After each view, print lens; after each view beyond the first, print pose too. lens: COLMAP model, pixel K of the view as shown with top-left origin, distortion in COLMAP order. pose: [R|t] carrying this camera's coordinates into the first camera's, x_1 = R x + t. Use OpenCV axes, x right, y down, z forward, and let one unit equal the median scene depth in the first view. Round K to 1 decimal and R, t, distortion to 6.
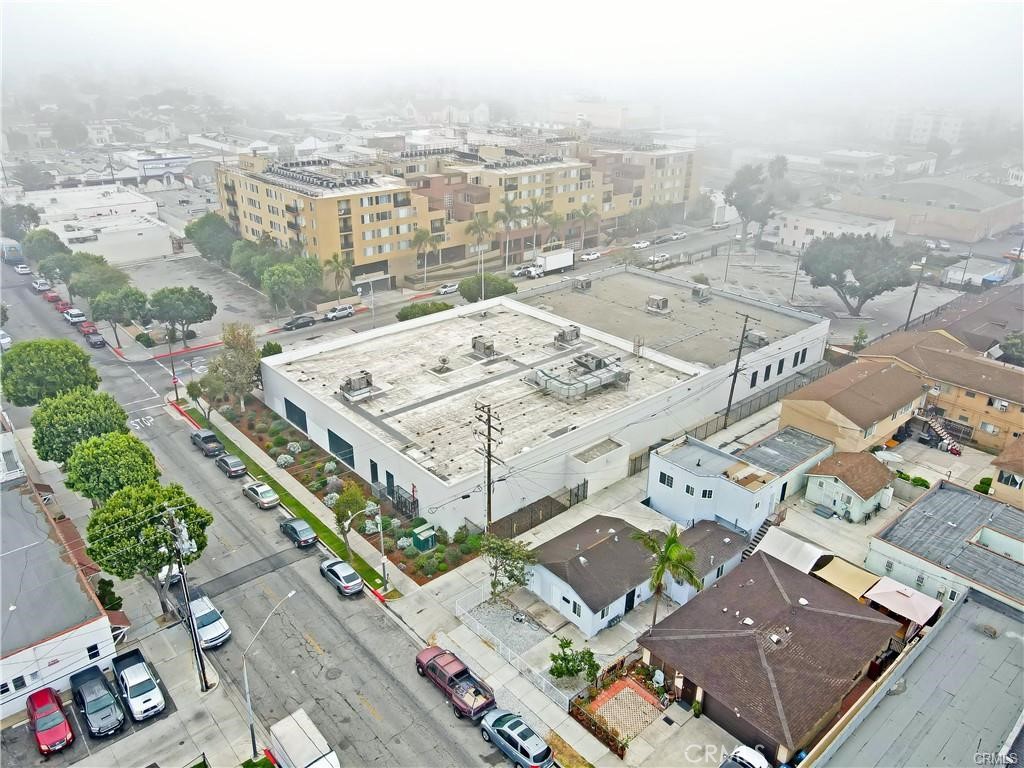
lens RADIAL K [[755.8, 0, 504.1], [0, 755.8, 384.9], [0, 0, 1]] dist [0.022373, 0.009601]
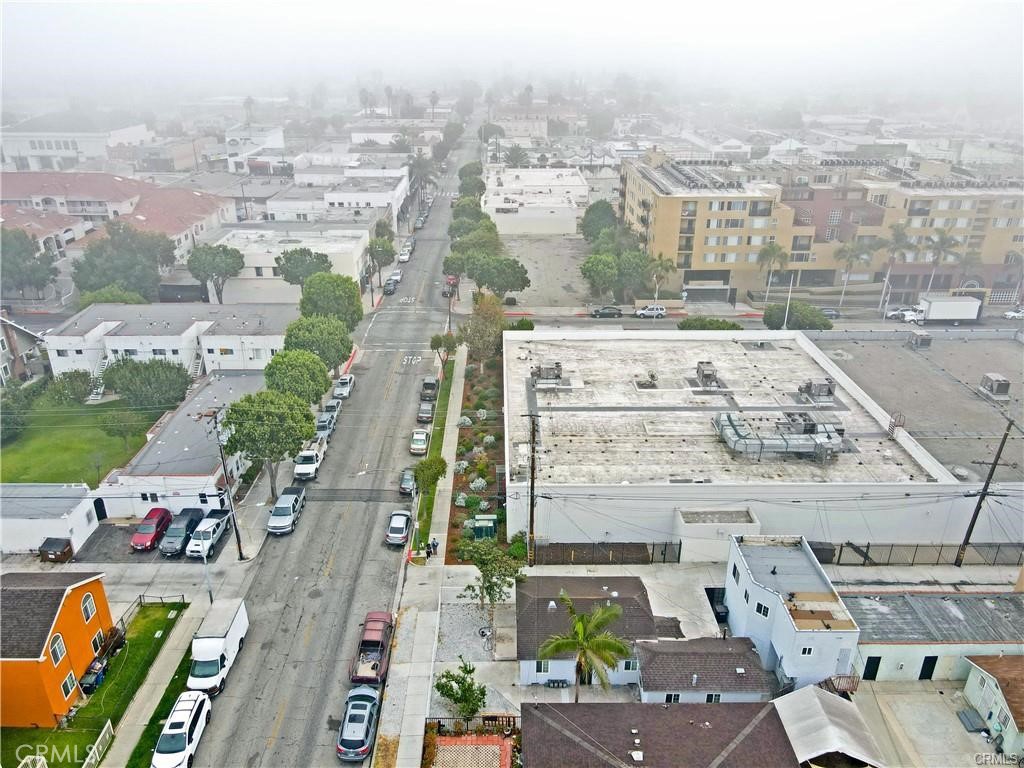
lens RADIAL K [[755.8, 0, 504.1], [0, 755.8, 384.9], [0, 0, 1]] dist [0.022373, 0.009601]
pose [[0.754971, 0.266226, -0.599285, 0.314562], [-0.265941, 0.959657, 0.091289, -0.052964], [0.599412, 0.090454, 0.795313, 0.128436]]
